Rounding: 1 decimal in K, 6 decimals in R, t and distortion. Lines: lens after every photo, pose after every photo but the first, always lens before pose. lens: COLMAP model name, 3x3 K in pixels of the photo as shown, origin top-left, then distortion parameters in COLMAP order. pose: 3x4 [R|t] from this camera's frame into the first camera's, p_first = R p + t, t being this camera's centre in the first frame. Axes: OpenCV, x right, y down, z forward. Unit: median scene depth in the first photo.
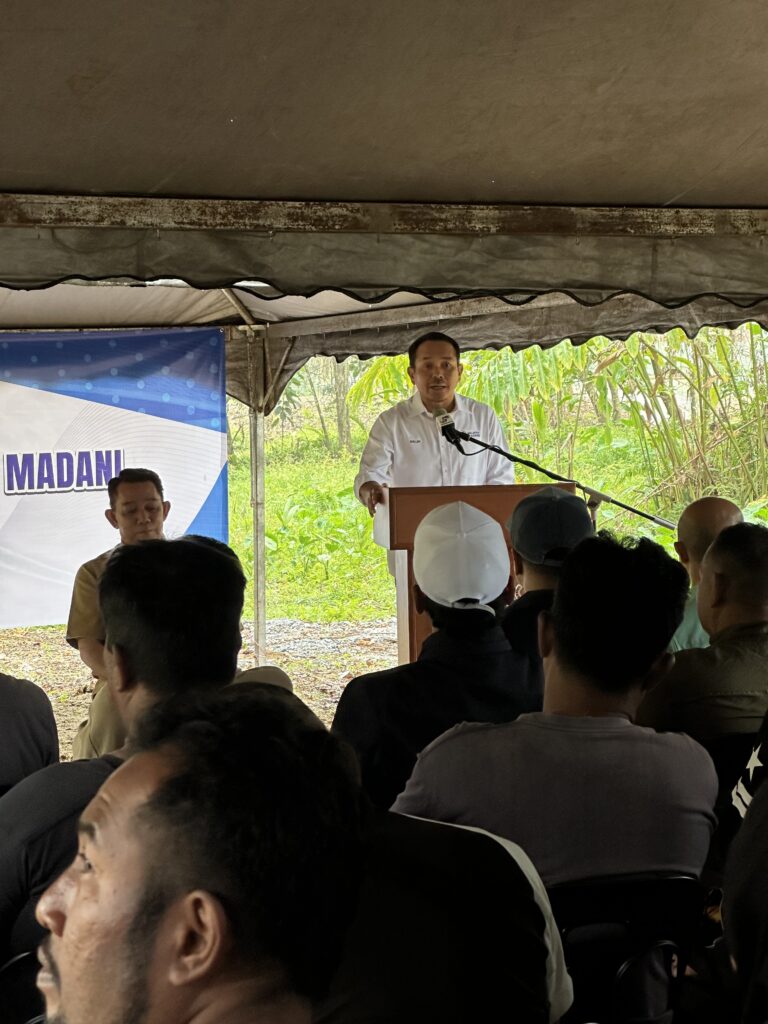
lens RADIAL K [[2285.1, 0, 384.5], [0, 2285.1, 511.9], [0, 0, 1]] dist [-0.022609, 0.000000]
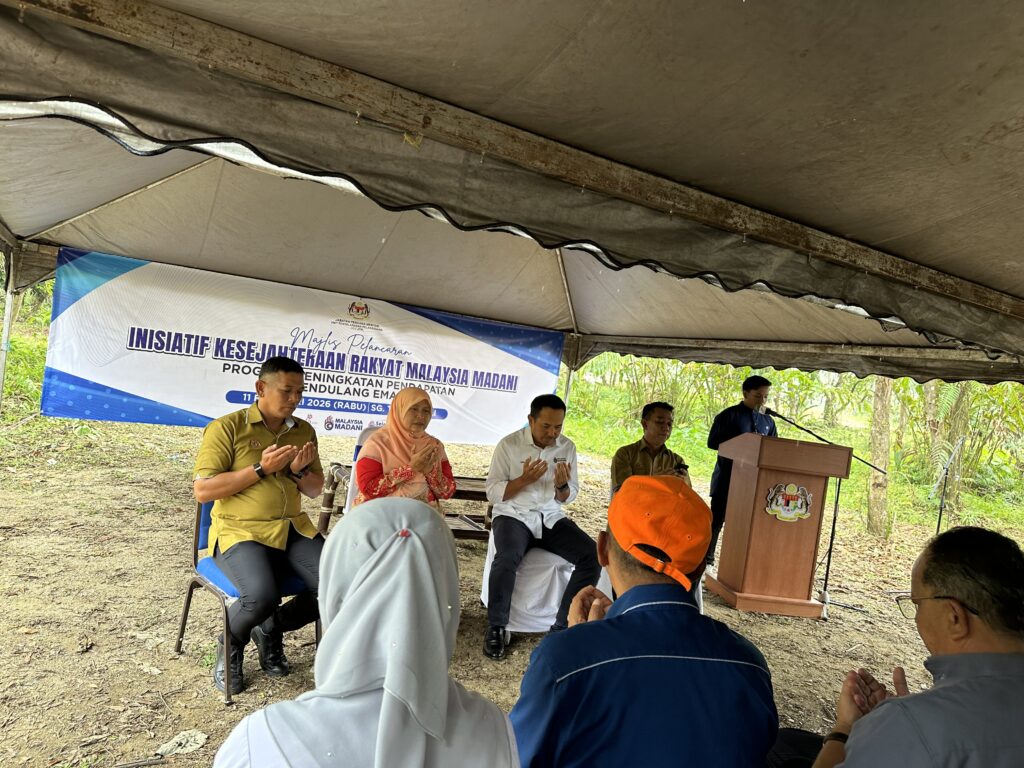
lens RADIAL K [[787.7, 0, 510.5], [0, 787.7, 384.8], [0, 0, 1]] dist [-0.008482, -0.006779]
pose [[0.985477, 0.168345, -0.022263, -0.106185], [-0.168743, 0.985506, -0.017411, -0.002726], [0.019010, 0.020914, 0.999601, 0.181416]]
